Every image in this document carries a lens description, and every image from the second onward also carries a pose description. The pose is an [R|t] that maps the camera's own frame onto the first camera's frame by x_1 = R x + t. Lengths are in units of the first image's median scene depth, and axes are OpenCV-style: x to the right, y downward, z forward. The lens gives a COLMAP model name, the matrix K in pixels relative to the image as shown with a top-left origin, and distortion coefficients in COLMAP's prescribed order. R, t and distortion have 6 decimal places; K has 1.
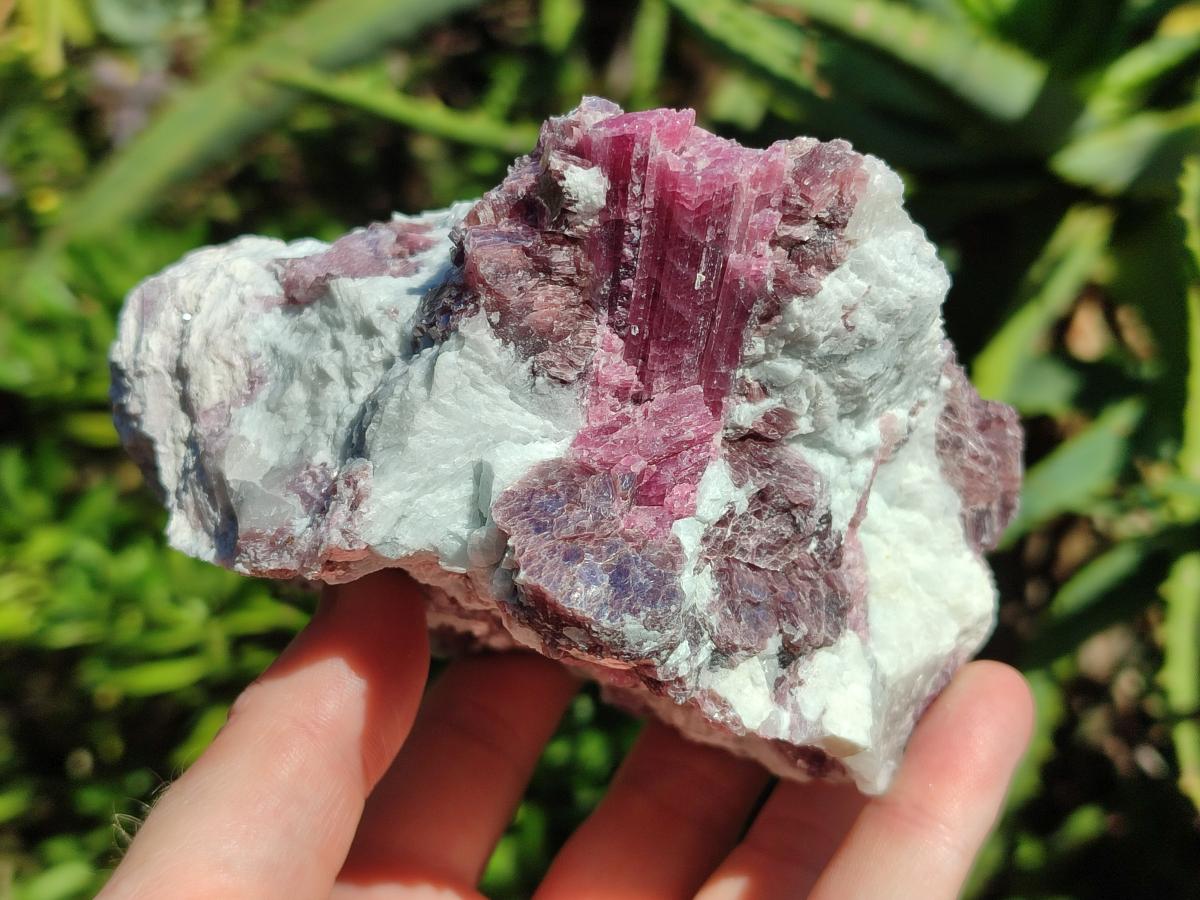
lens RADIAL K [[1907.5, 0, 600.5], [0, 1907.5, 450.3], [0, 0, 1]] dist [0.132749, 0.000000]
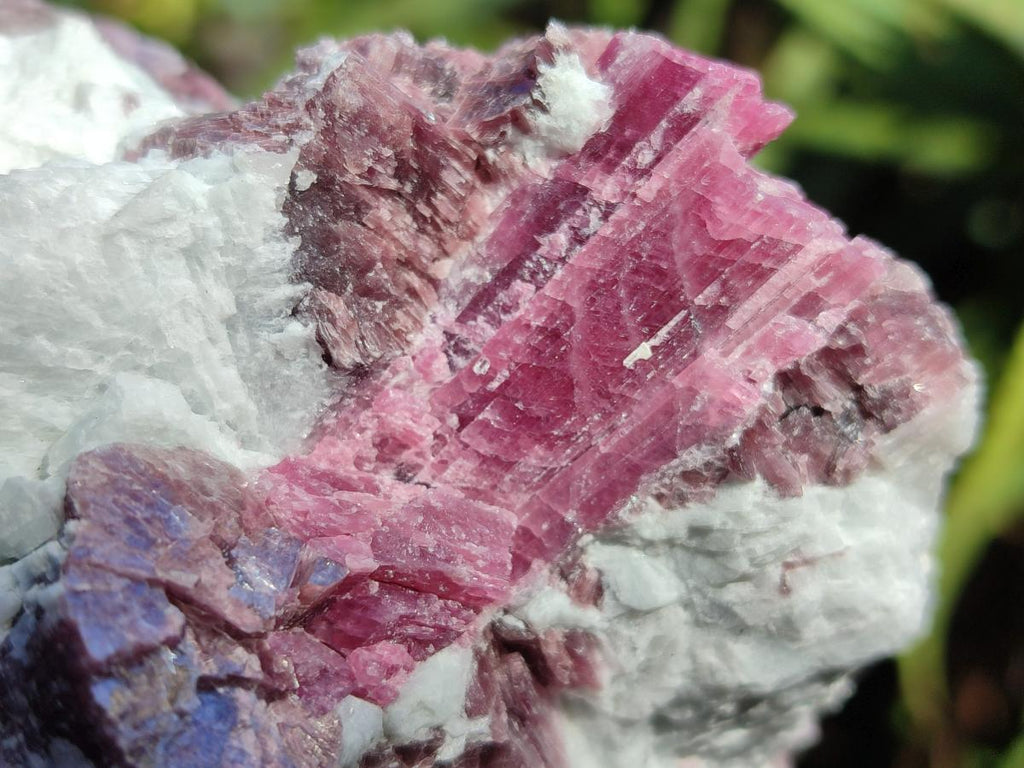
lens RADIAL K [[1627.8, 0, 511.2], [0, 1627.8, 382.2], [0, 0, 1]] dist [0.132749, 0.000000]
pose [[0.790672, 0.599246, 0.125468, -0.032420], [-0.536424, 0.776836, -0.329811, 0.093866], [-0.295106, 0.193469, 0.935672, 0.558425]]
